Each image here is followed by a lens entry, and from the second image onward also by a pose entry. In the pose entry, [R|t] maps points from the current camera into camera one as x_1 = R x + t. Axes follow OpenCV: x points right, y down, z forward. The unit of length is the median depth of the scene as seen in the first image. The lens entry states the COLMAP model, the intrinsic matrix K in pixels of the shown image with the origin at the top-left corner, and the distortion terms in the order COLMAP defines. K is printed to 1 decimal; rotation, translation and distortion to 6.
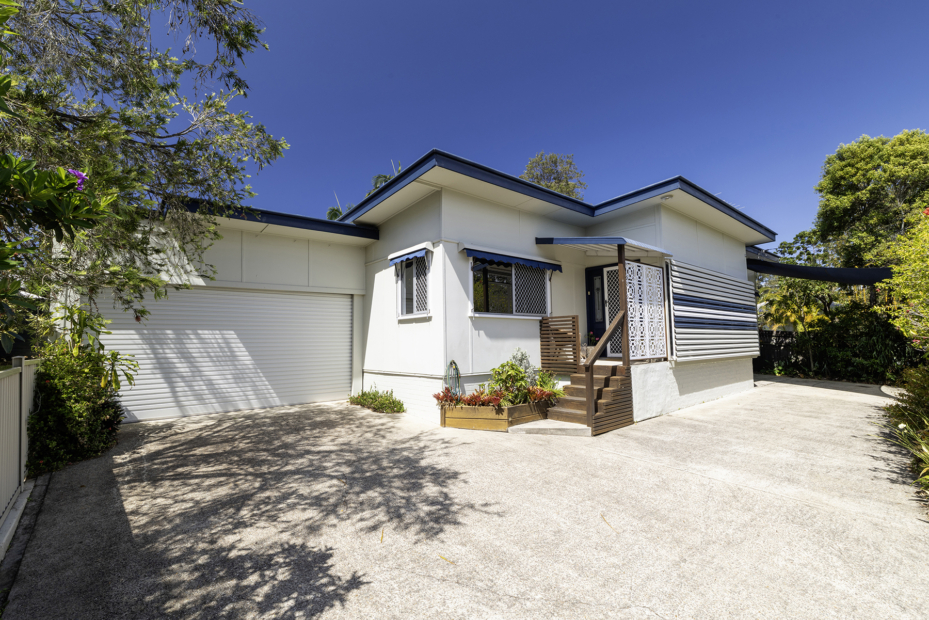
lens RADIAL K [[401.3, 0, 464.5], [0, 401.3, 310.0], [0, 0, 1]] dist [-0.000066, 0.000082]
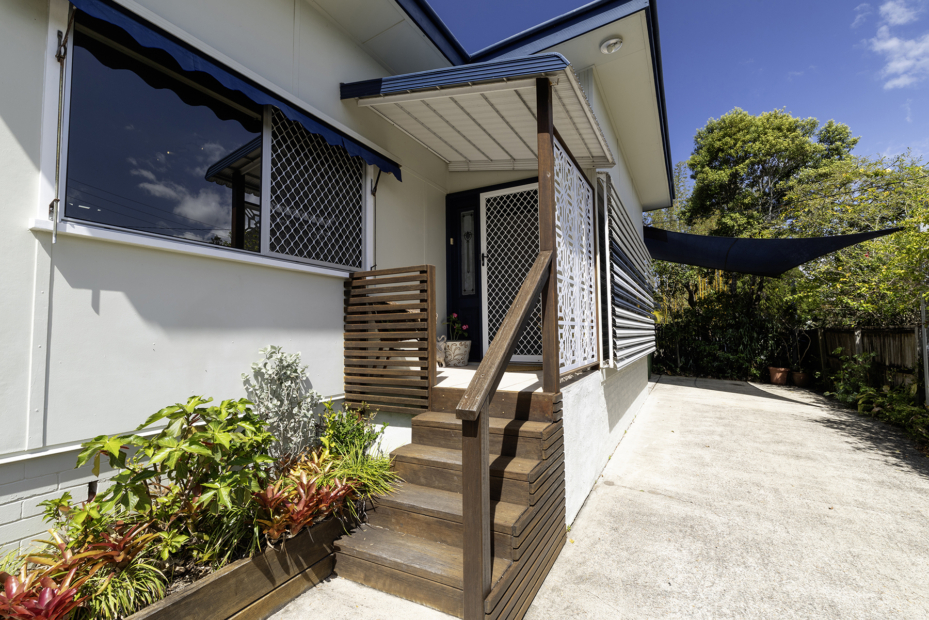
lens RADIAL K [[401.3, 0, 464.5], [0, 401.3, 310.0], [0, 0, 1]] dist [-0.000066, 0.000082]
pose [[0.930128, 0.023554, 0.366479, 0.150533], [-0.029251, 0.999522, 0.009997, 0.048780], [-0.366068, -0.020019, 0.930373, 0.561730]]
